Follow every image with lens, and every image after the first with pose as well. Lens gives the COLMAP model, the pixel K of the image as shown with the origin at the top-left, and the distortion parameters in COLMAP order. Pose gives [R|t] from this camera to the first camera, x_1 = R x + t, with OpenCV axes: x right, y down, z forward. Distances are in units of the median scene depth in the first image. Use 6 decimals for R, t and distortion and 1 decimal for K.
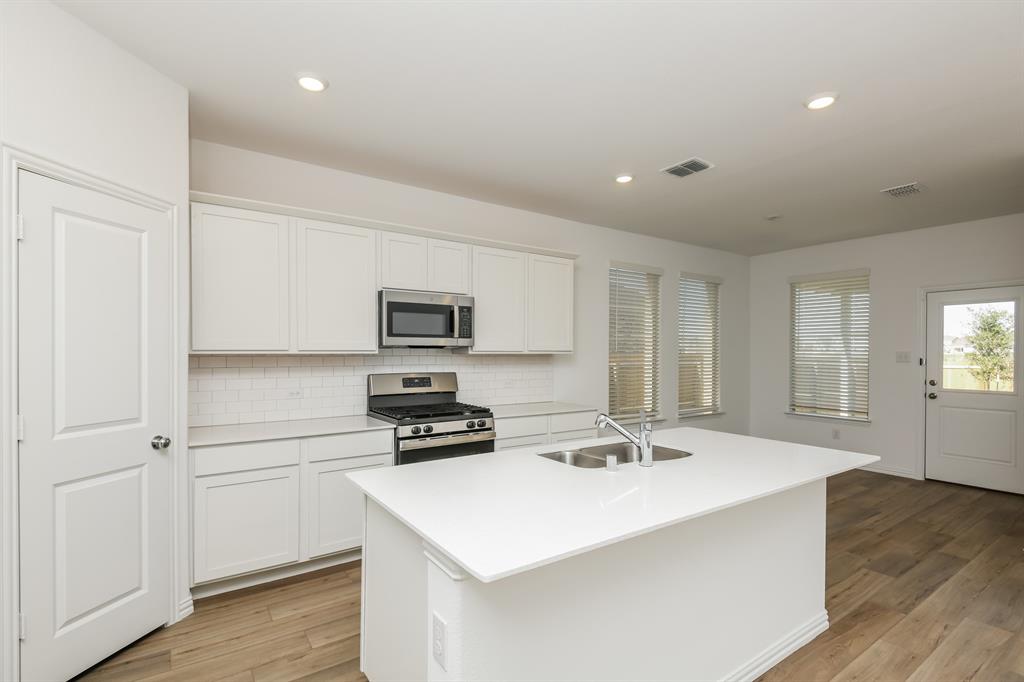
lens RADIAL K [[465.9, 0, 508.8], [0, 465.9, 344.9], [0, 0, 1]] dist [-0.000117, -0.000625]
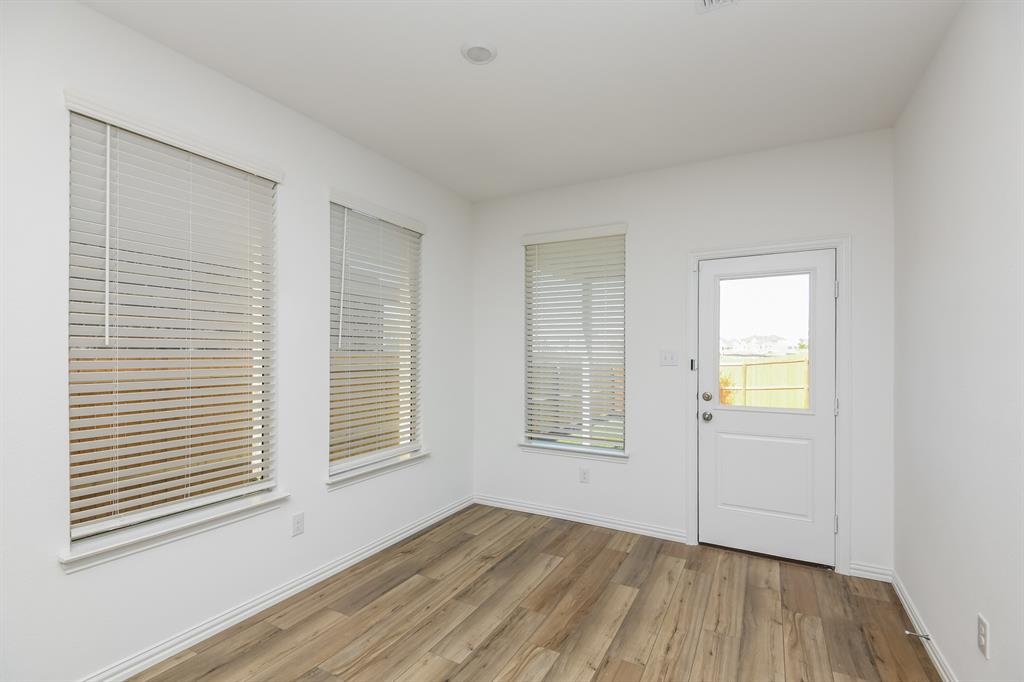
lens RADIAL K [[465.9, 0, 508.8], [0, 465.9, 344.9], [0, 0, 1]] dist [-0.000117, -0.000625]
pose [[0.887063, -0.001107, 0.461647, 0.352440], [0.000992, 0.999999, 0.000491, 0.007214], [-0.461647, 0.000022, 0.887064, 0.538425]]
